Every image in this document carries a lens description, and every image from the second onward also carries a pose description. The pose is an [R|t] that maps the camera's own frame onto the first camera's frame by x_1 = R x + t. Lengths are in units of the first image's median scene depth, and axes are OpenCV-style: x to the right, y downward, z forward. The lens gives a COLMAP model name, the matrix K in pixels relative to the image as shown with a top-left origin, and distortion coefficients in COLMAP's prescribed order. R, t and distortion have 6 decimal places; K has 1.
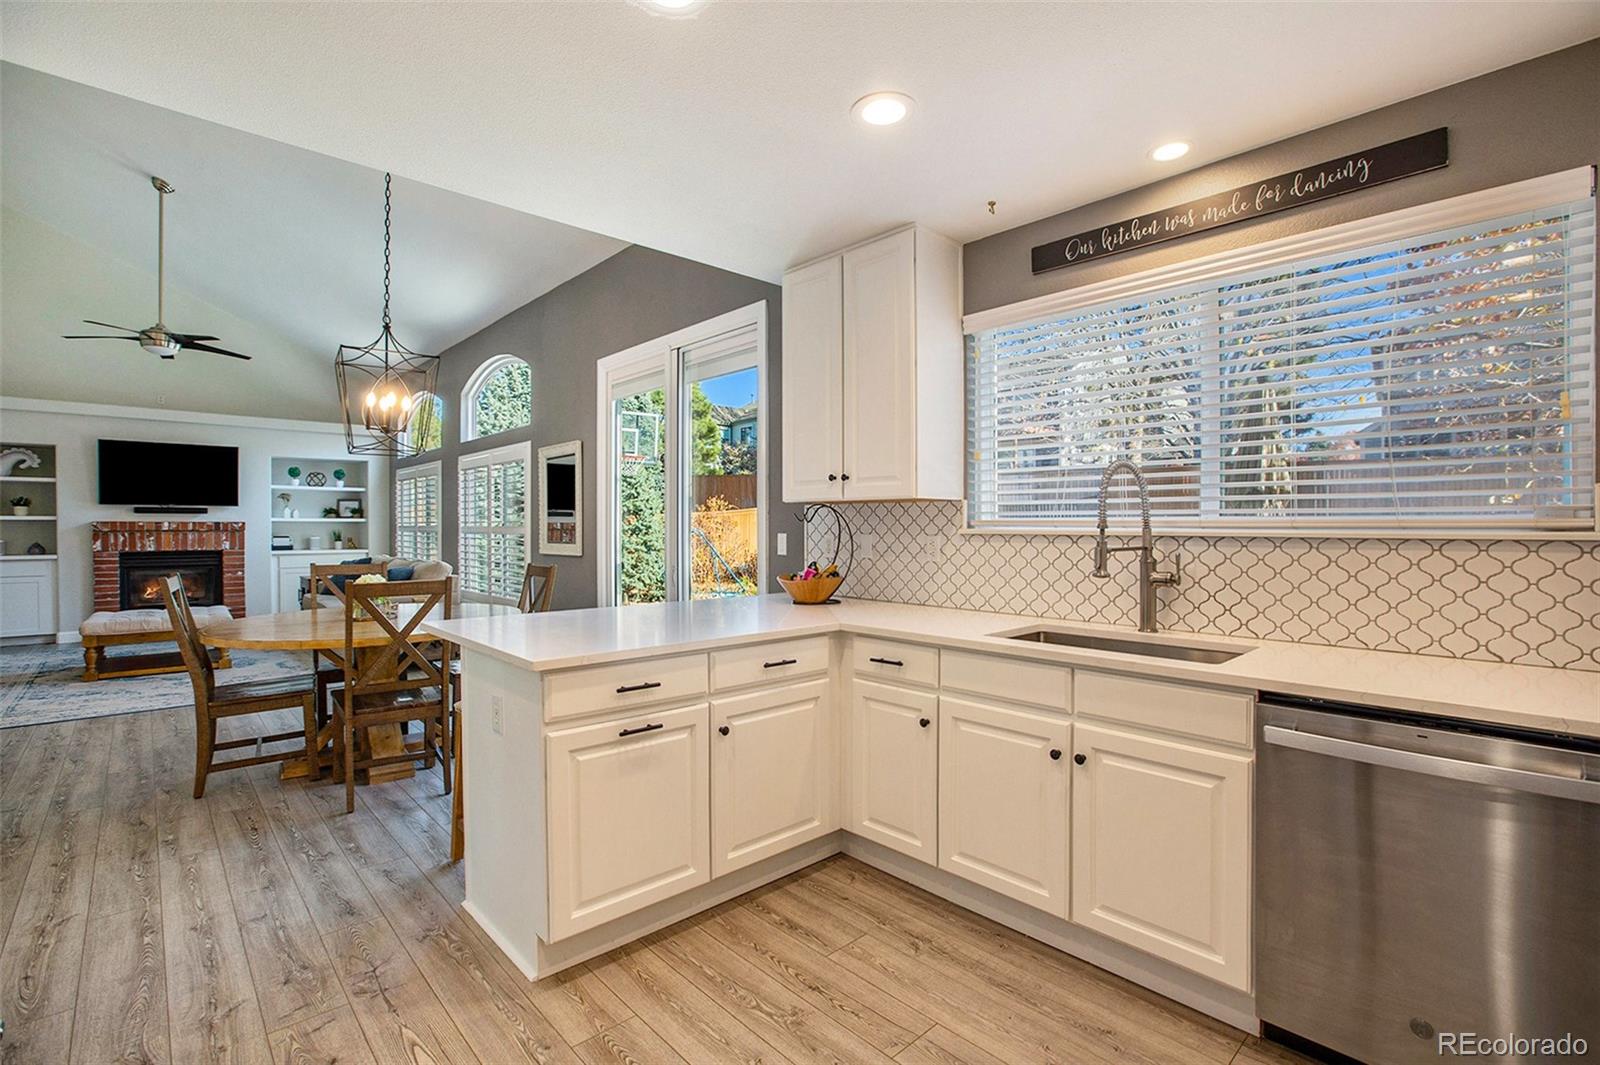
lens RADIAL K [[730.7, 0, 812.9], [0, 730.7, 530.0], [0, 0, 1]] dist [-0.036935, 0.006958]
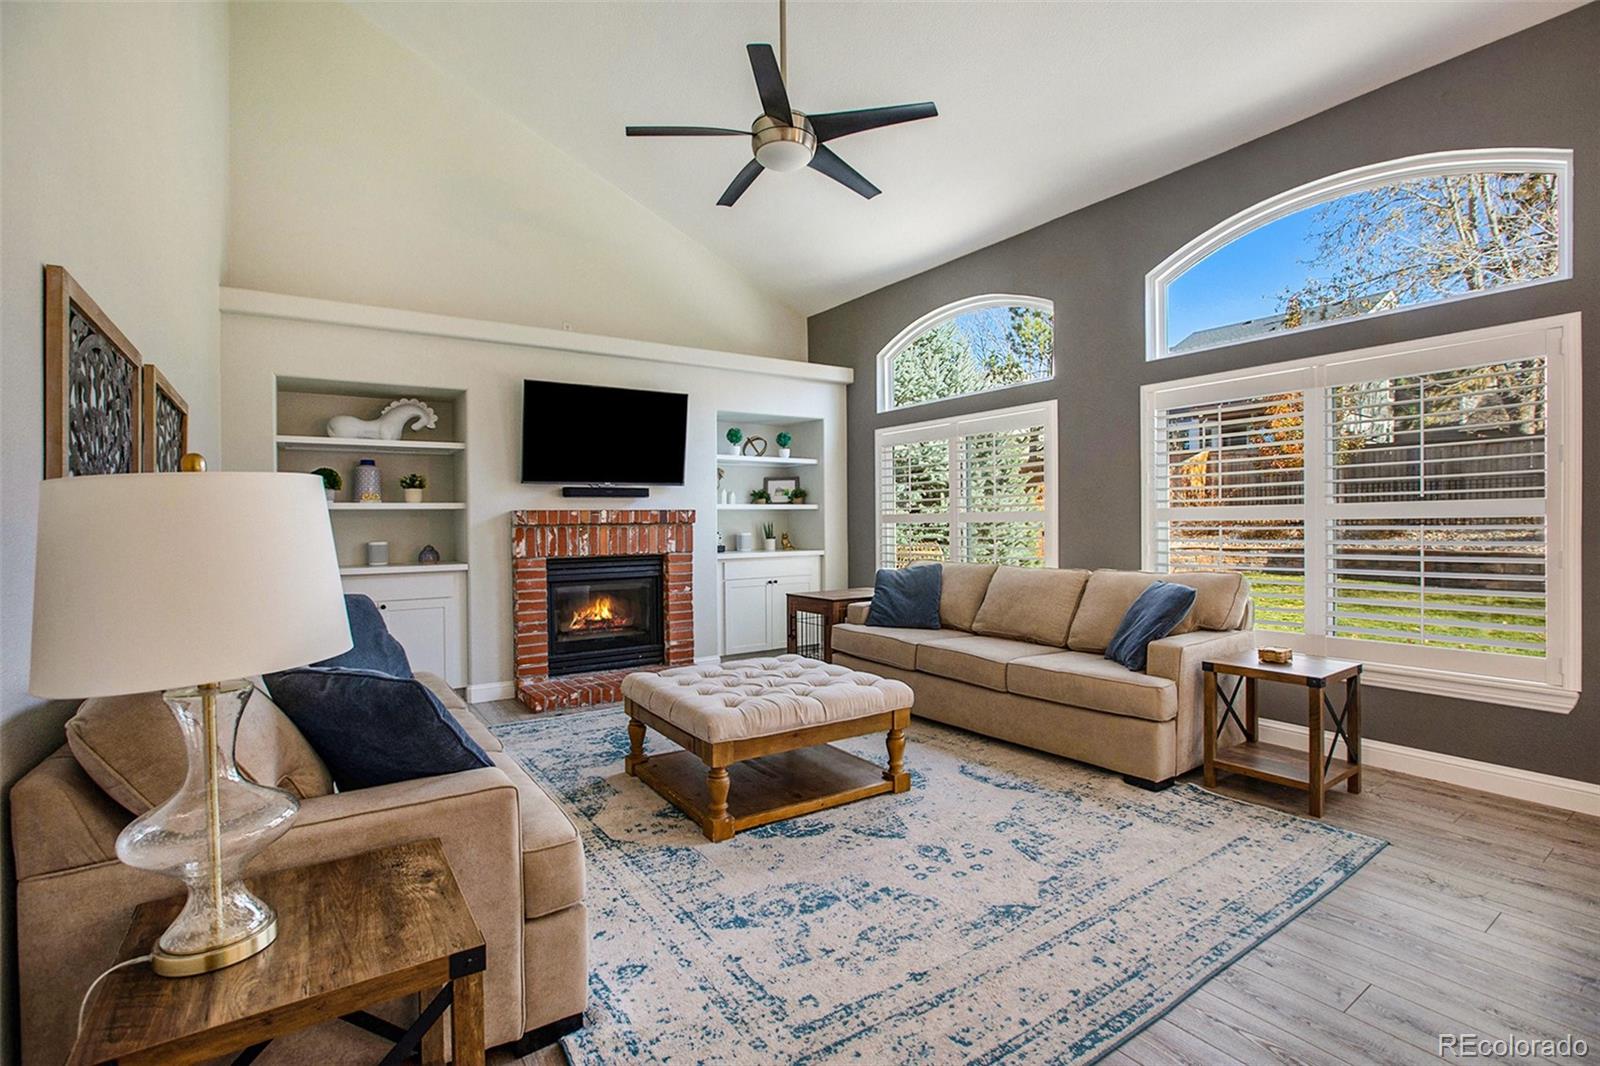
lens RADIAL K [[730.7, 0, 791.3], [0, 730.7, 524.7], [0, 0, 1]] dist [-0.036935, 0.006958]
pose [[0.985131, -0.010113, -0.171507, -0.632226], [0.010640, 0.999941, 0.002157, 0.001763], [0.171475, -0.003950, 0.985180, 0.383884]]
